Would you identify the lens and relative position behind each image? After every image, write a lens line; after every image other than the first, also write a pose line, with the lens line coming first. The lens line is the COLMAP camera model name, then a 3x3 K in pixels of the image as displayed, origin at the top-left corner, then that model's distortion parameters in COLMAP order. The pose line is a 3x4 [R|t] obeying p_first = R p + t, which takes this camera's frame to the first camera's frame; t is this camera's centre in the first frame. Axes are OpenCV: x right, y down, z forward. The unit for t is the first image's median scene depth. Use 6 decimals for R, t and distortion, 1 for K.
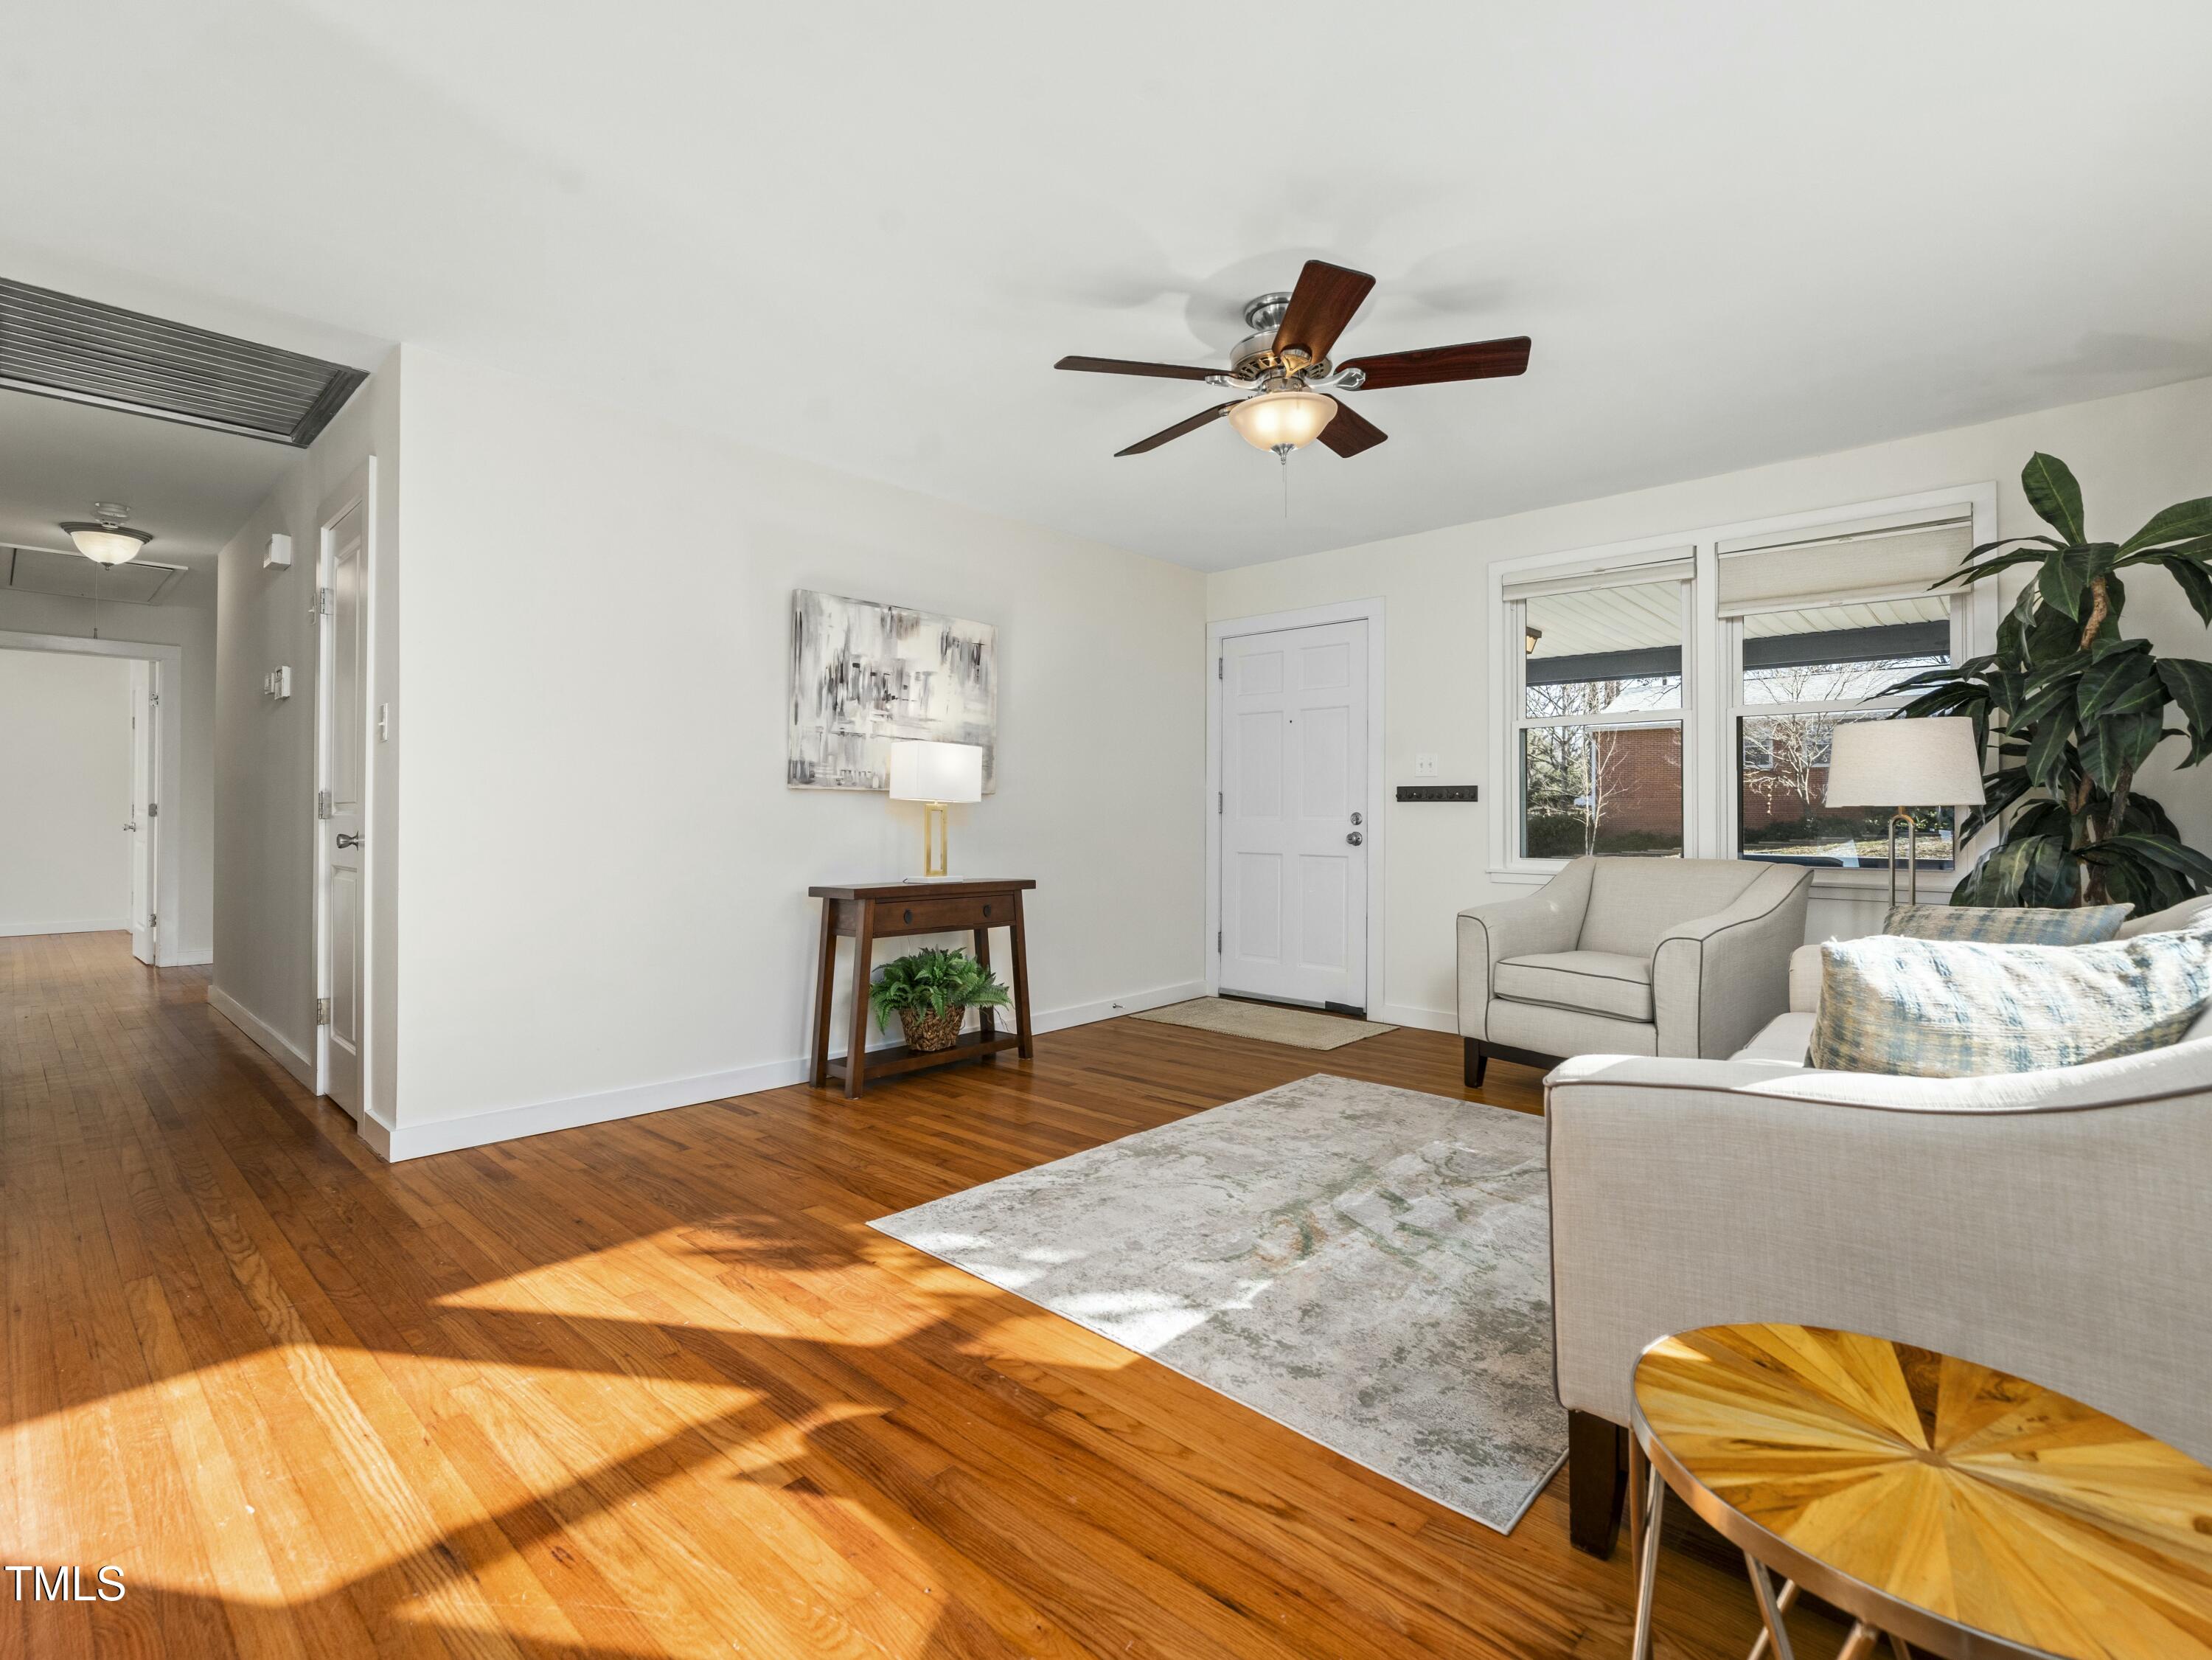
lens RADIAL K [[1035.8, 0, 1094.9], [0, 1035.8, 803.5], [0, 0, 1]] dist [0.002390, 0.000564]
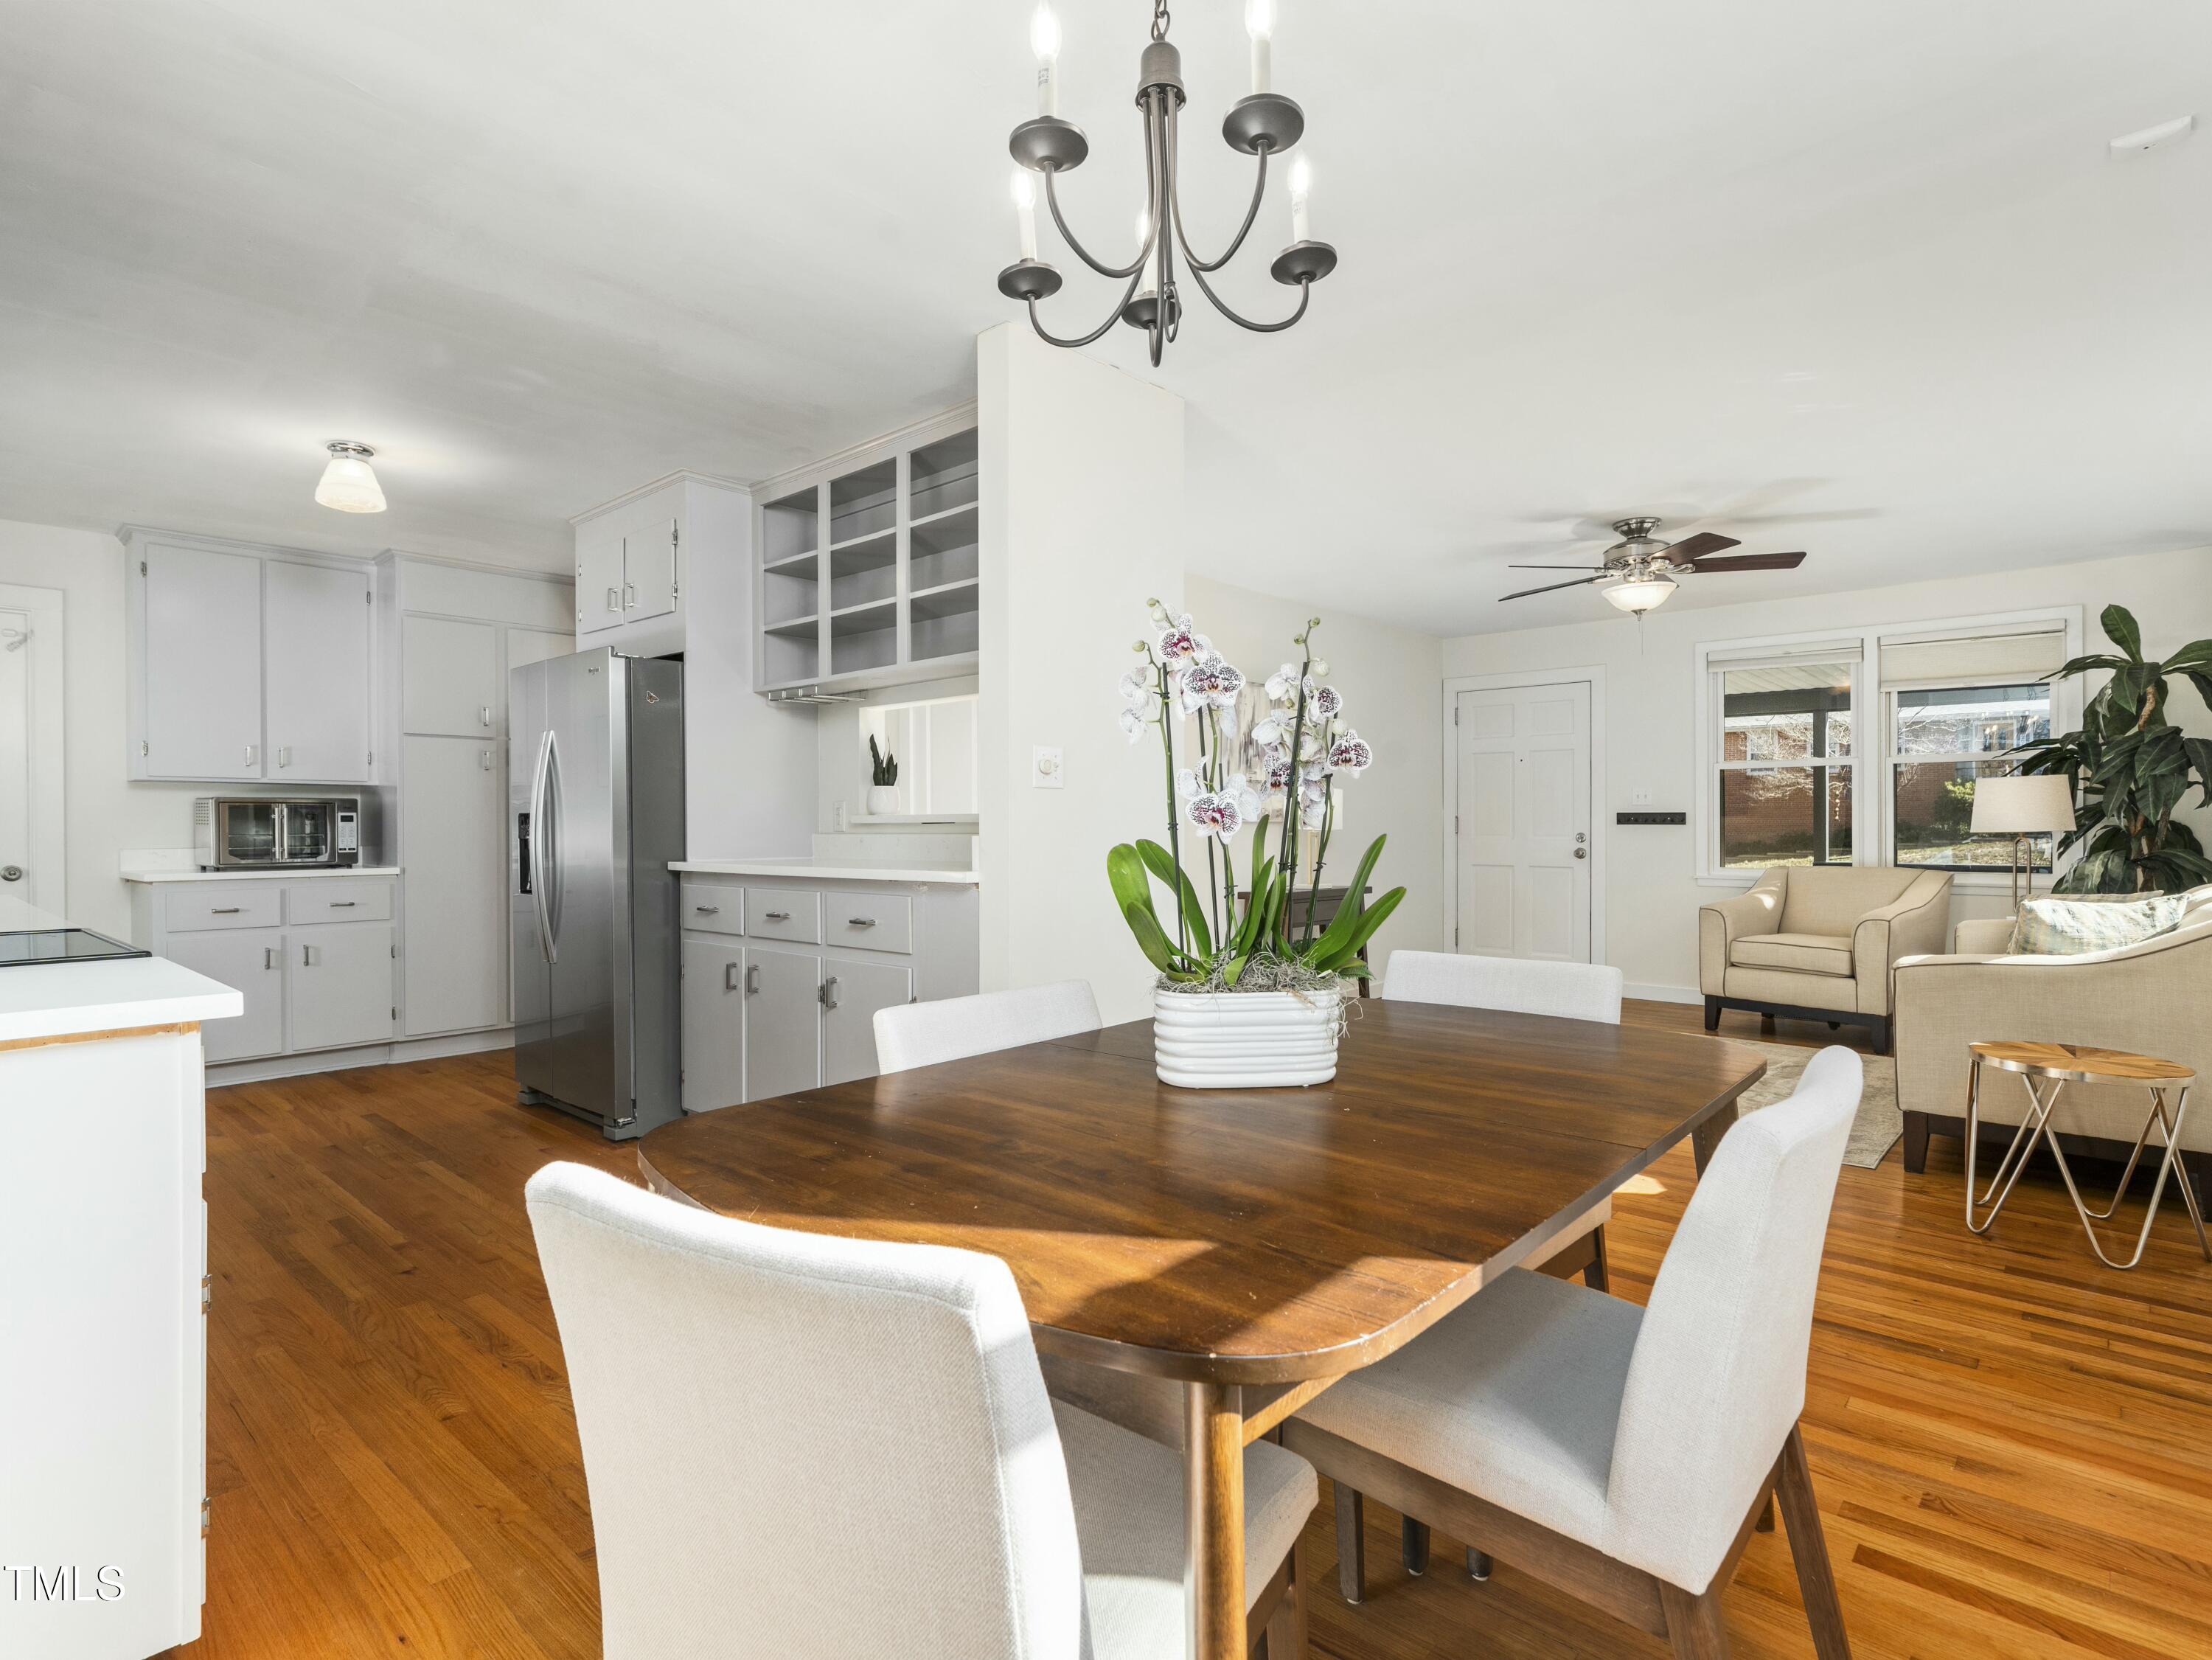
lens RADIAL K [[1122.7, 0, 1106.0], [0, 1122.7, 830.0], [0, 0, 1]] dist [0.002382, 0.000397]
pose [[0.999921, -0.007971, 0.009742, -0.591753], [0.007806, 0.999828, 0.016842, -0.038457], [-0.009874, -0.016764, 0.999811, -0.648405]]
